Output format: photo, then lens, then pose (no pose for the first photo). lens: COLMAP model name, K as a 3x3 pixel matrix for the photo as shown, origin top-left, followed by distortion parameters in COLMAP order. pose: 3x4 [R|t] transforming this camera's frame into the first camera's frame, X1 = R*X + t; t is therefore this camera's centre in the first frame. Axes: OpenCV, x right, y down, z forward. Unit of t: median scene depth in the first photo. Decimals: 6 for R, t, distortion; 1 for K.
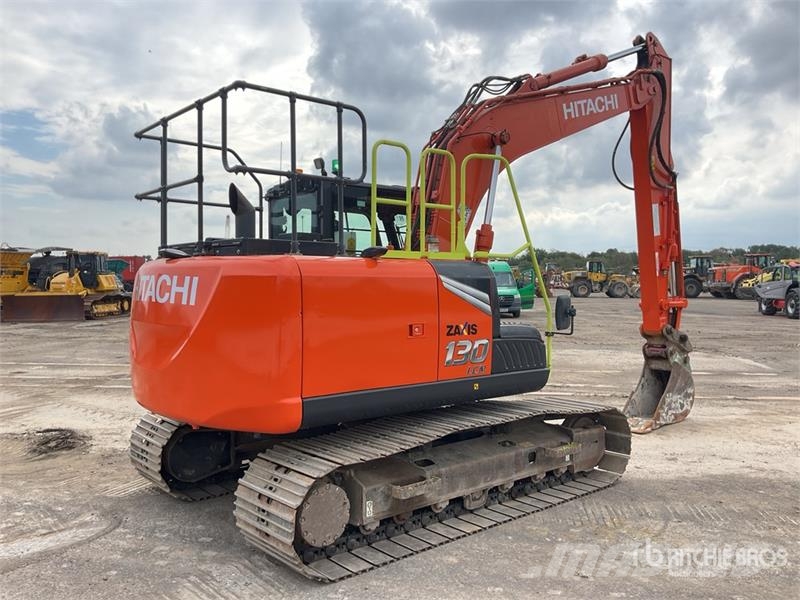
lens RADIAL K [[663.7, 0, 396.5], [0, 663.7, 294.4], [0, 0, 1]] dist [0.083538, -0.138747]
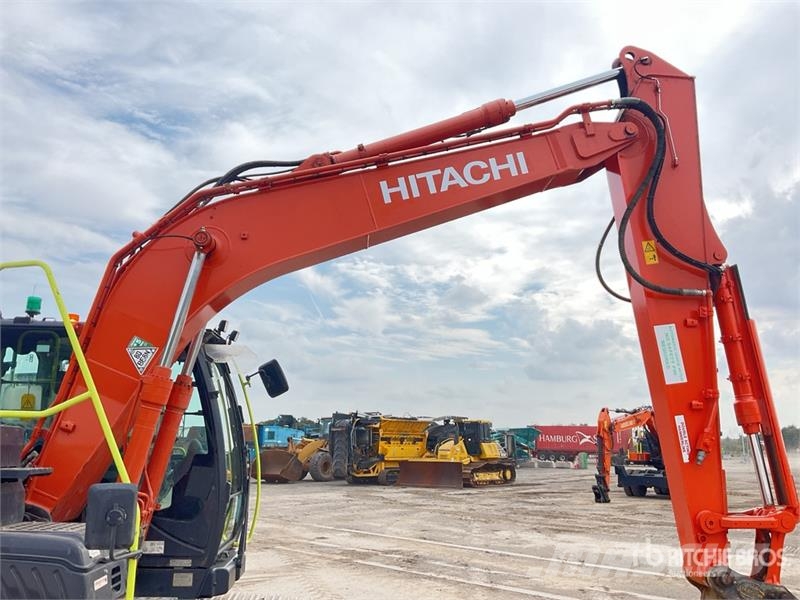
lens RADIAL K [[663.7, 0, 396.5], [0, 663.7, 294.4], [0, 0, 1]] dist [0.083538, -0.138747]
pose [[0.816208, -0.112252, -0.566749, 0.082757], [-0.031547, 0.970822, -0.237717, -0.003164], [0.576896, 0.211906, 0.788851, 0.069570]]
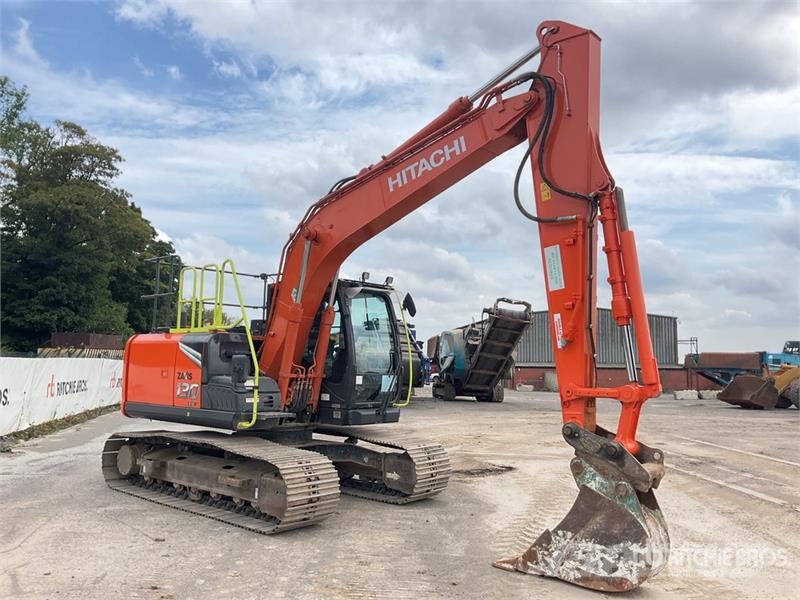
lens RADIAL K [[663.7, 0, 396.5], [0, 663.7, 294.4], [0, 0, 1]] dist [0.083538, -0.138747]
pose [[0.168537, -0.097064, -0.980905, 0.166744], [-0.049836, 0.993028, -0.106827, 0.000448], [0.984435, 0.066889, 0.162524, 0.114830]]
